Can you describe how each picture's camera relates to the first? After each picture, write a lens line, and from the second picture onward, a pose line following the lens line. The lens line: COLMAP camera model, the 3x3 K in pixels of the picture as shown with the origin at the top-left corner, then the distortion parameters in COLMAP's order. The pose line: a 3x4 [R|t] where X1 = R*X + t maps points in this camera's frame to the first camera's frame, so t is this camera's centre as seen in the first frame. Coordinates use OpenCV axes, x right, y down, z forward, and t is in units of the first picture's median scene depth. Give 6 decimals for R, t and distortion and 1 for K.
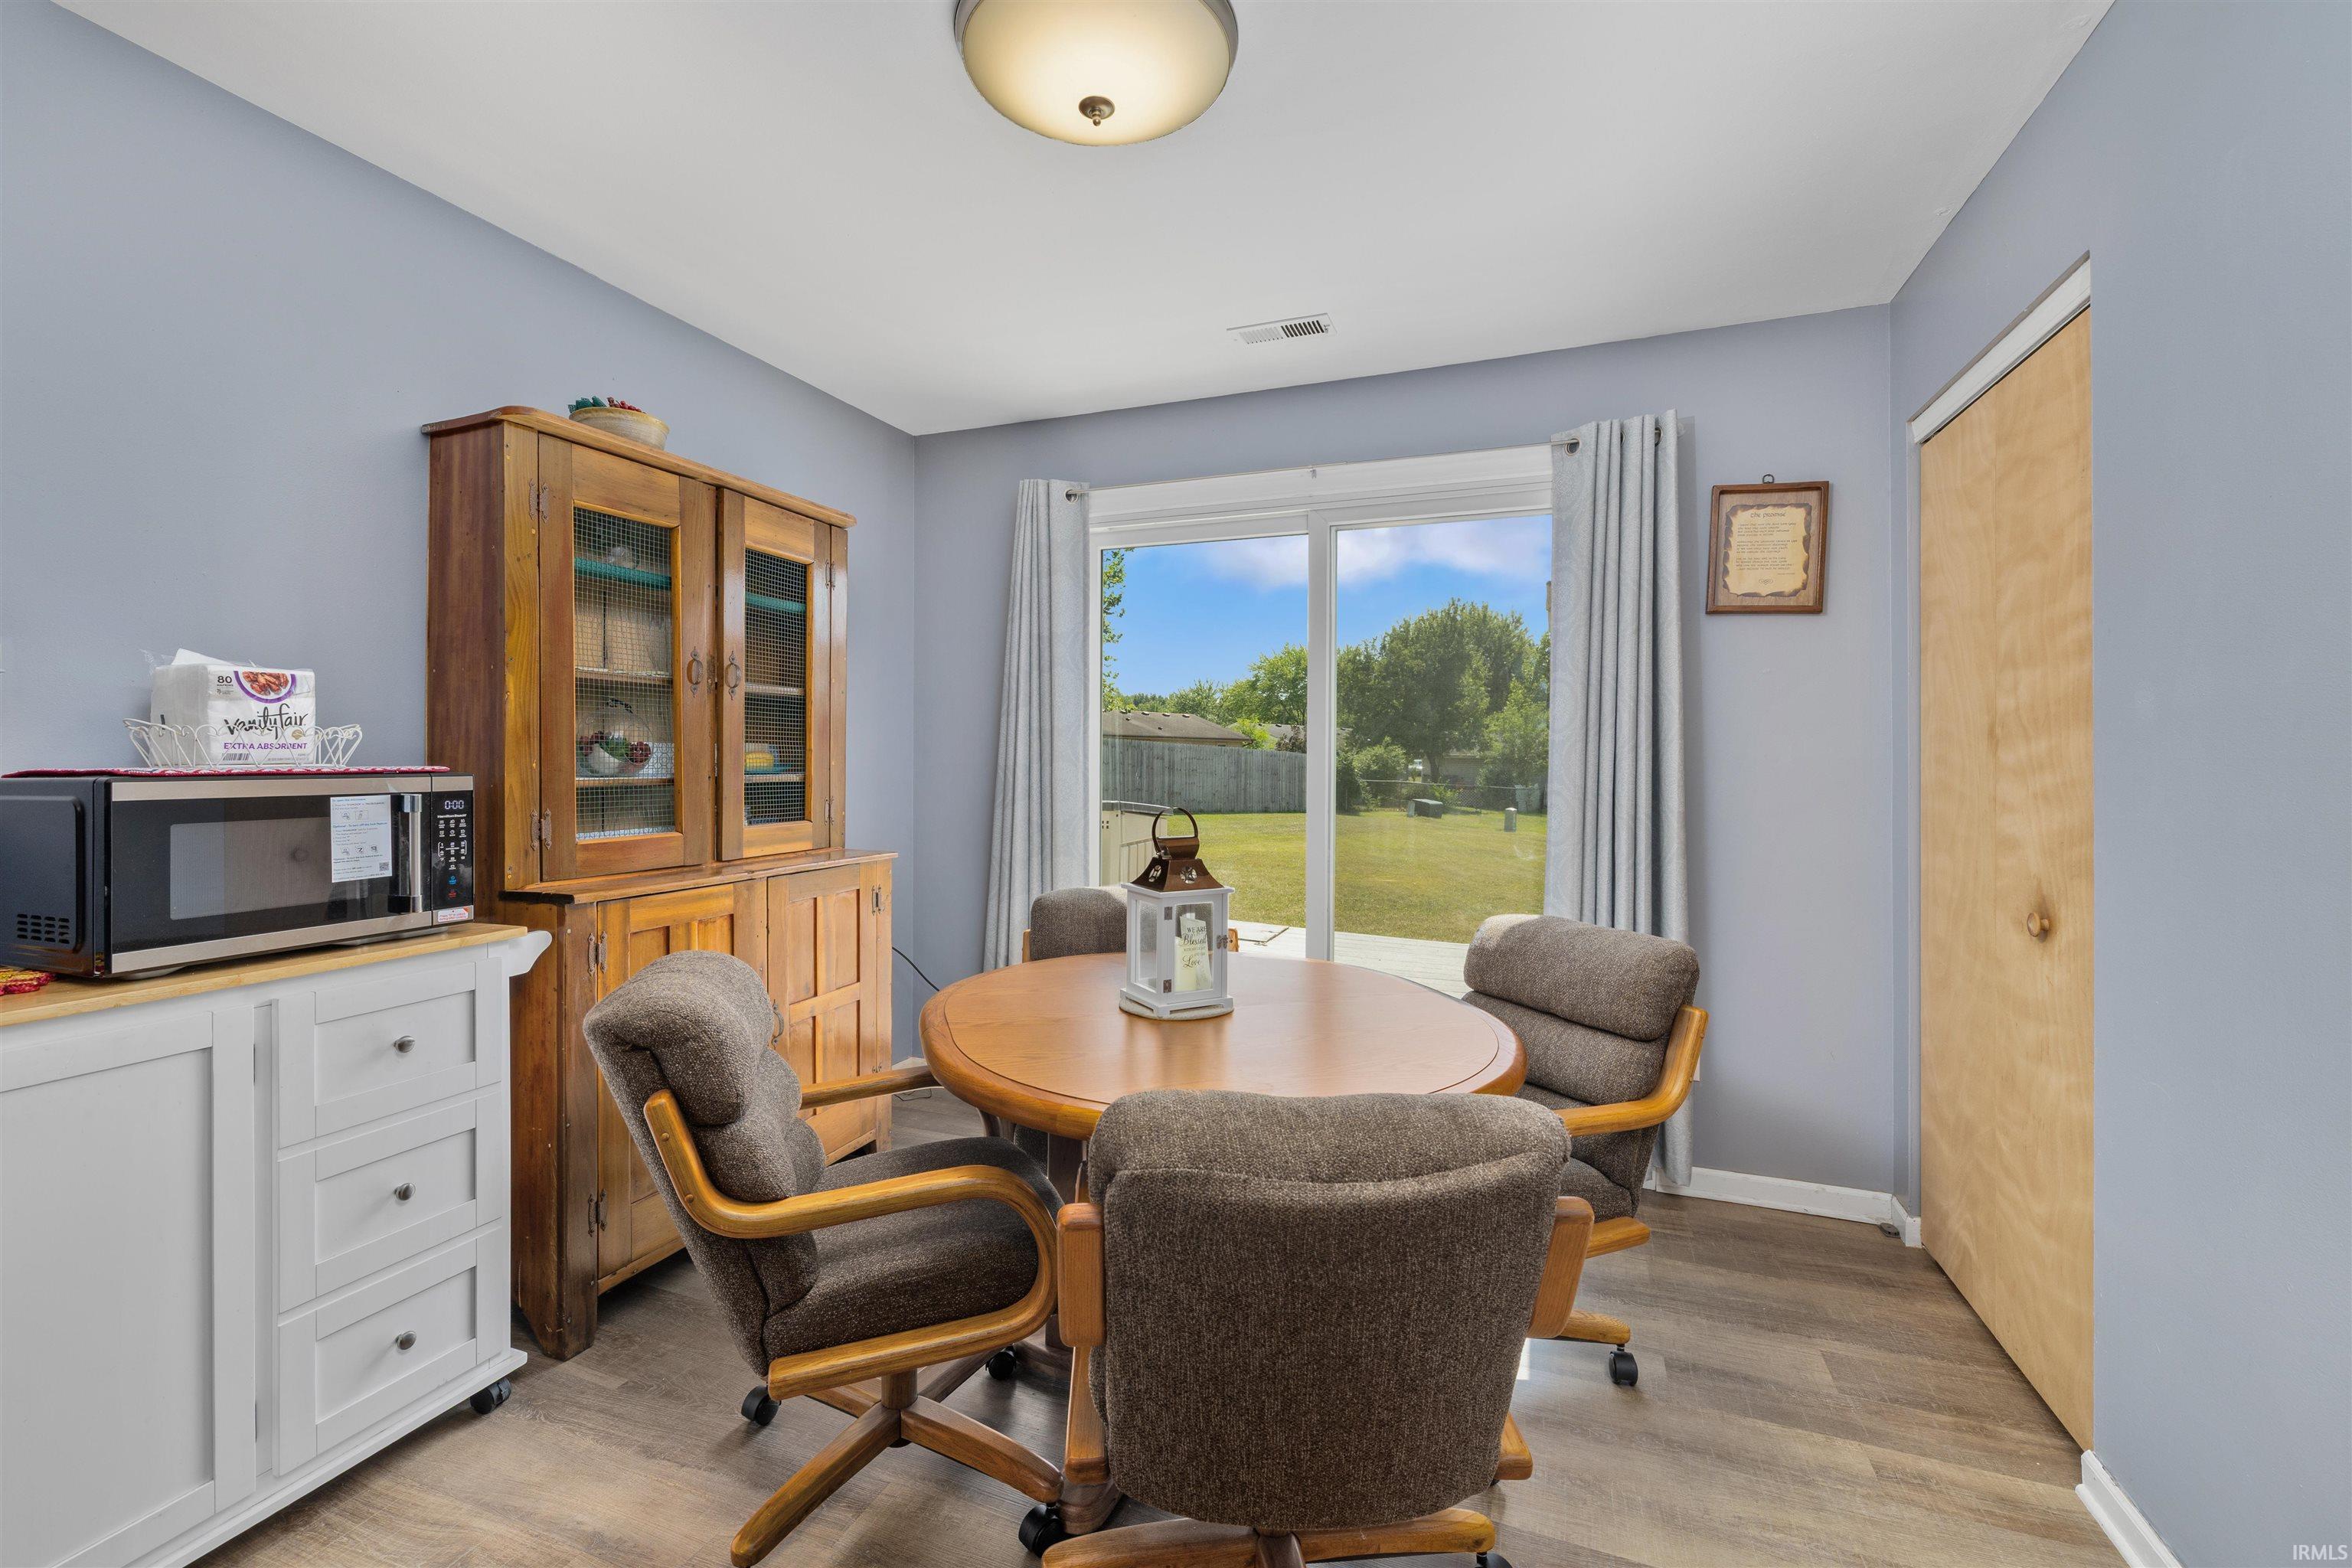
lens RADIAL K [[989.0, 0, 1161.0], [0, 989.0, 766.3], [0, 0, 1]] dist [0.001418, 0.000192]
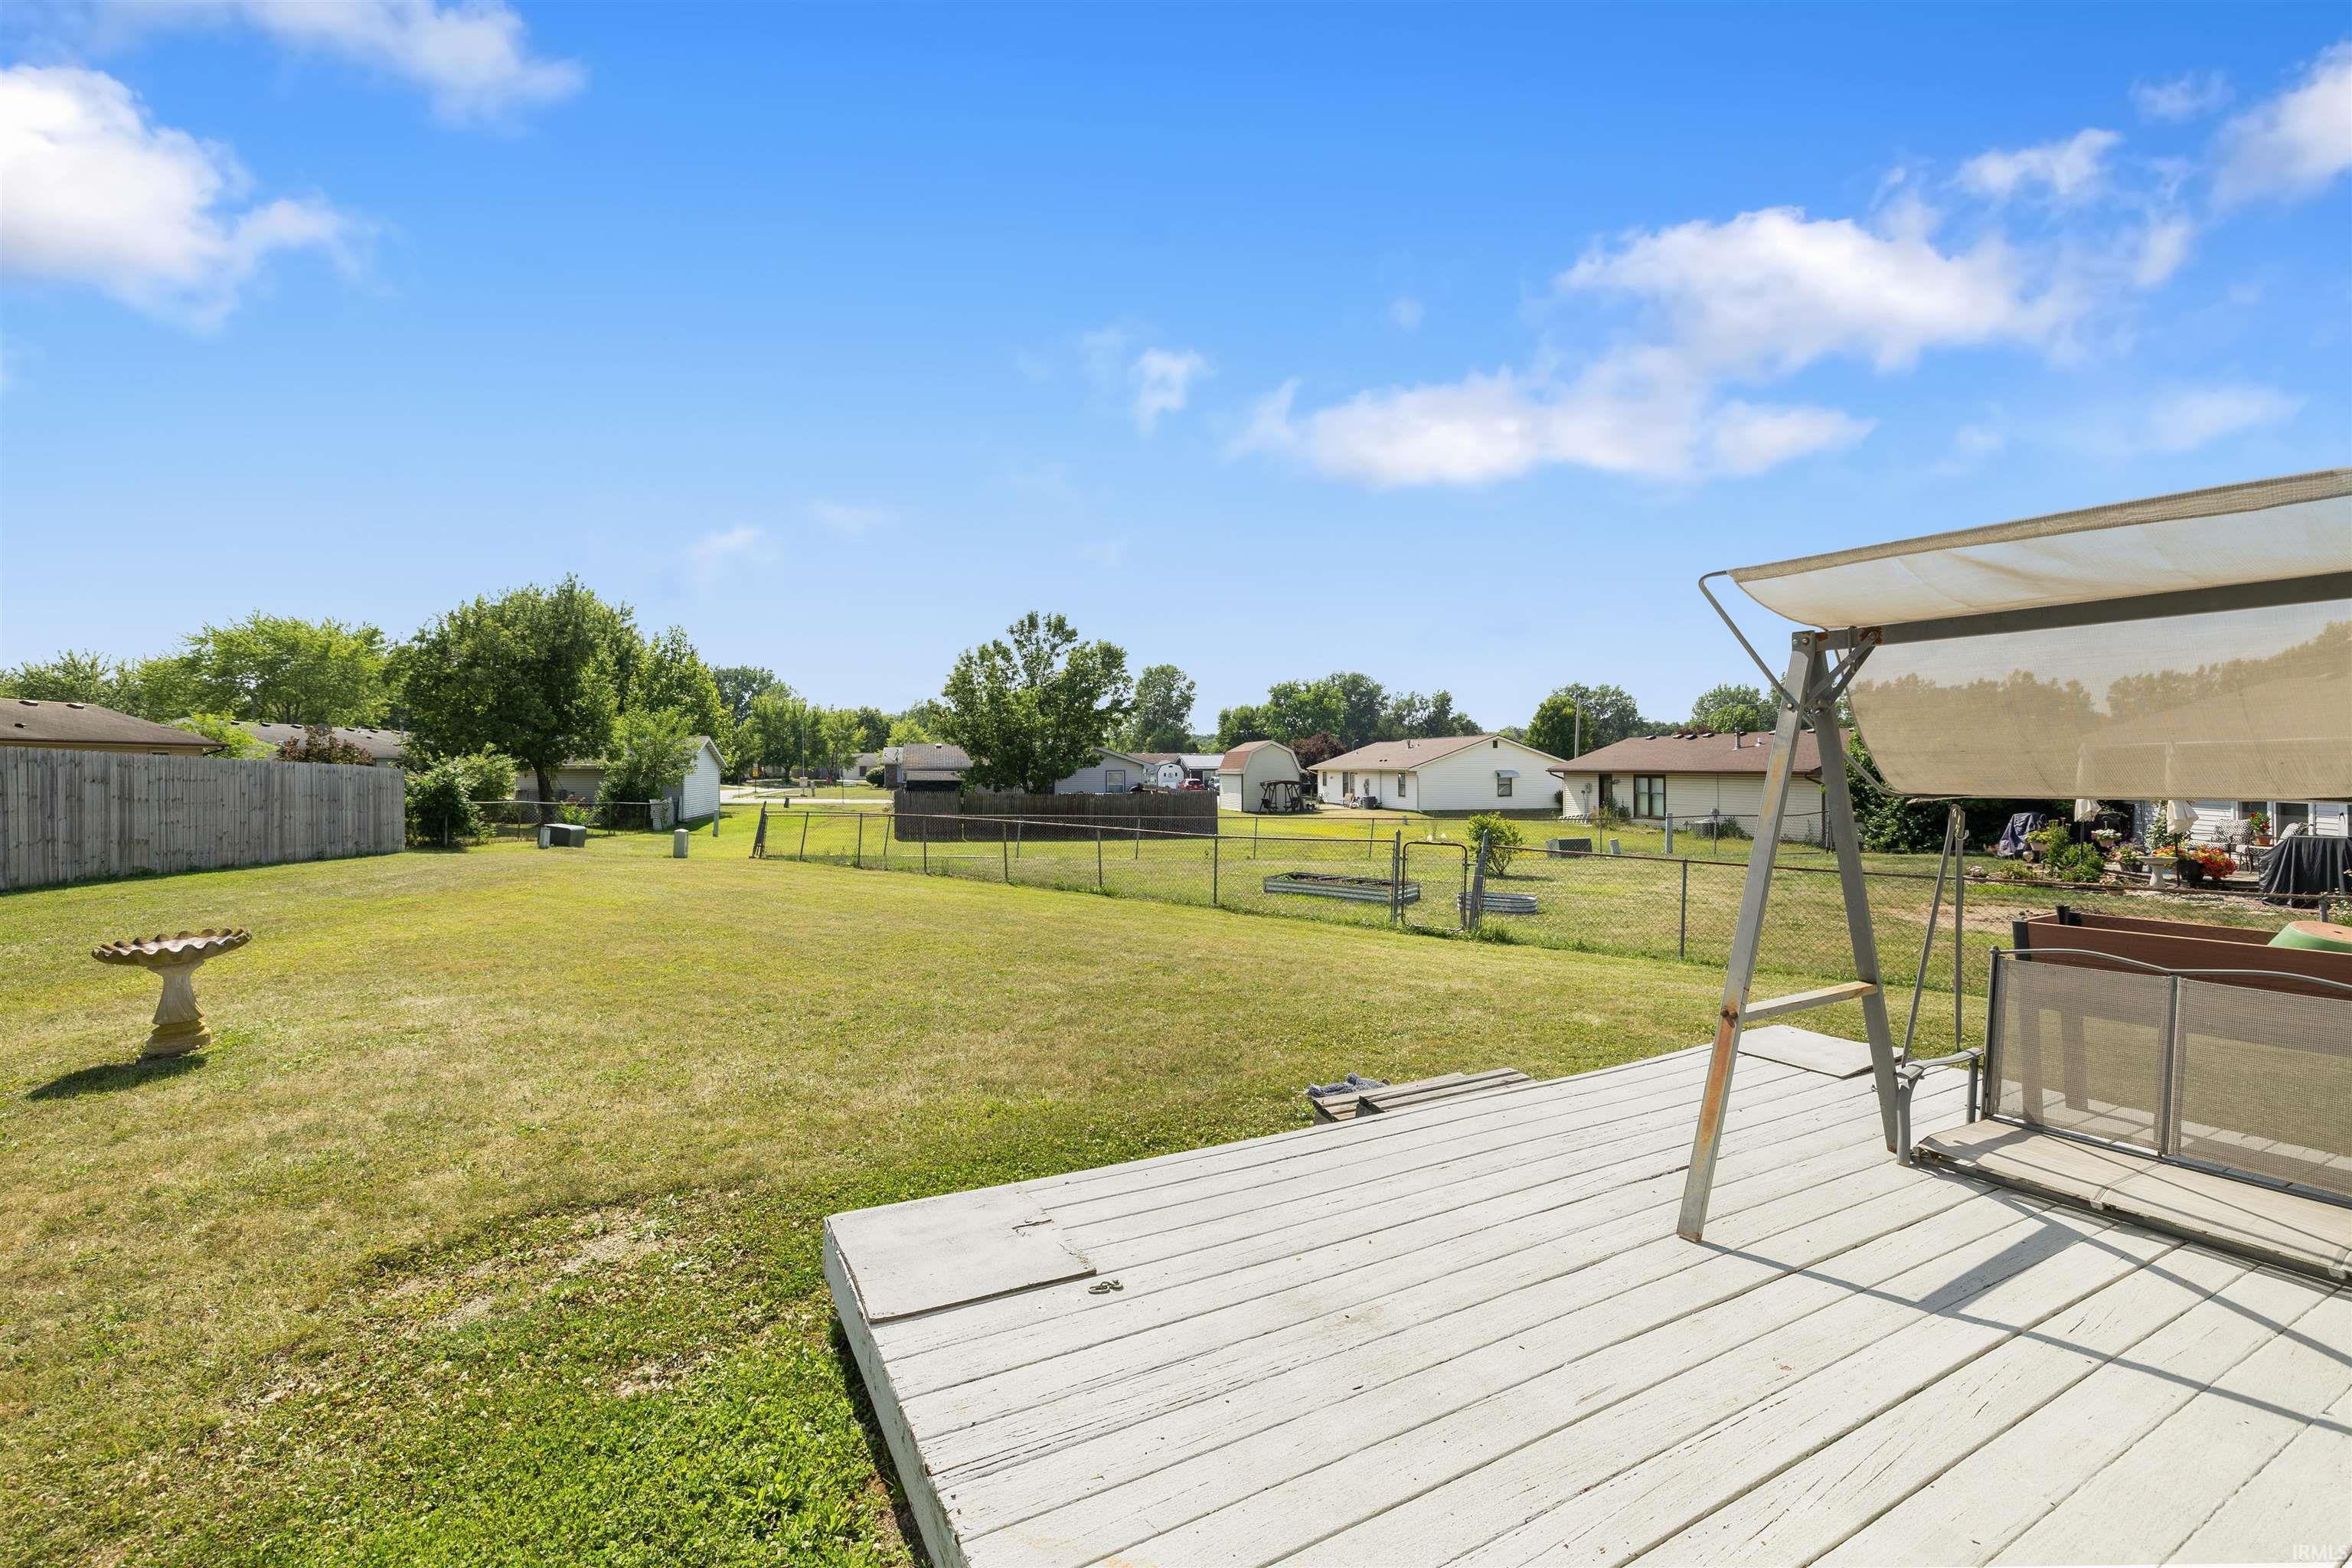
lens RADIAL K [[1002.1, 0, 1140.9], [0, 1002.1, 769.1], [0, 0, 1]] dist [0.000030, -0.000318]
pose [[0.646991, -0.013005, 0.762386, -0.346109], [0.015495, 0.999872, 0.003906, -0.054378], [-0.762340, 0.009286, 0.647110, 1.356505]]
